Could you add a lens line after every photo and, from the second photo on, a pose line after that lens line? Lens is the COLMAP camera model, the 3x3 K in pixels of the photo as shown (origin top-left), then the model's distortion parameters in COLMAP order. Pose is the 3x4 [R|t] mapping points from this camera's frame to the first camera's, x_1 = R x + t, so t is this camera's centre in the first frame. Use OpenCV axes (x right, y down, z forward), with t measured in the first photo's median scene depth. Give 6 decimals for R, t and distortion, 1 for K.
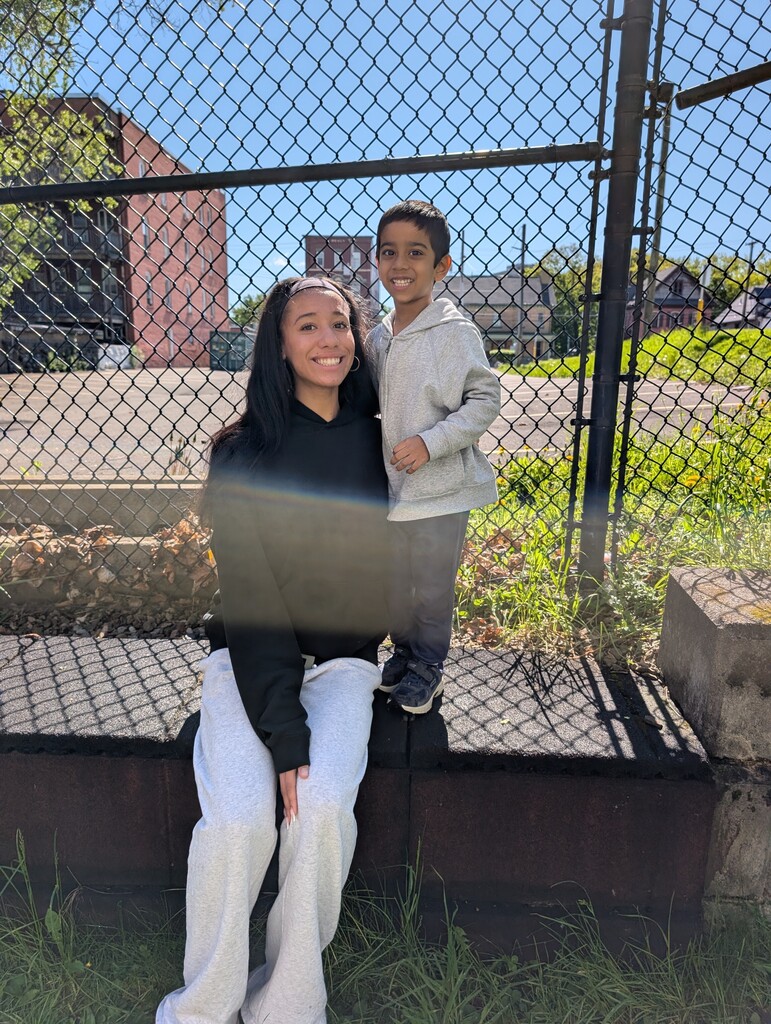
lens RADIAL K [[726.8, 0, 390.4], [0, 726.8, 510.3], [0, 0, 1]] dist [0.003992, -0.004016]
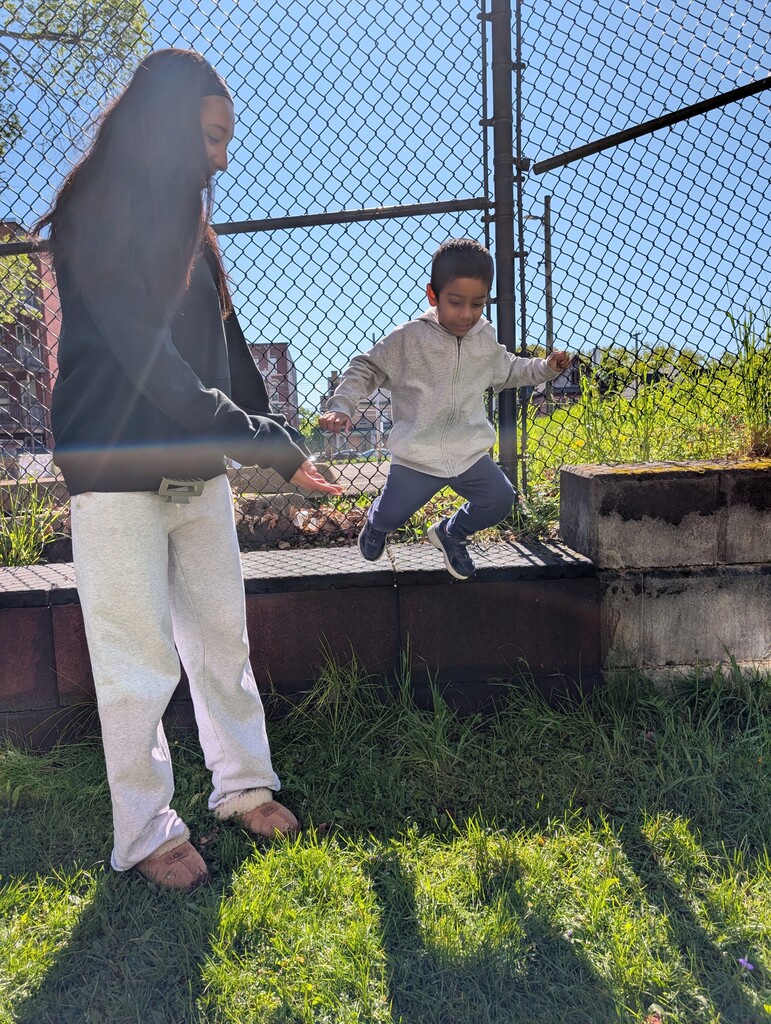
lens RADIAL K [[726.8, 0, 380.9], [0, 726.8, 514.2], [0, 0, 1]] dist [0.003992, -0.004016]
pose [[0.993593, -0.061140, 0.095055, -0.106076], [0.073155, 0.989002, -0.128543, 0.310941], [-0.086150, 0.134673, 0.987138, -0.359054]]
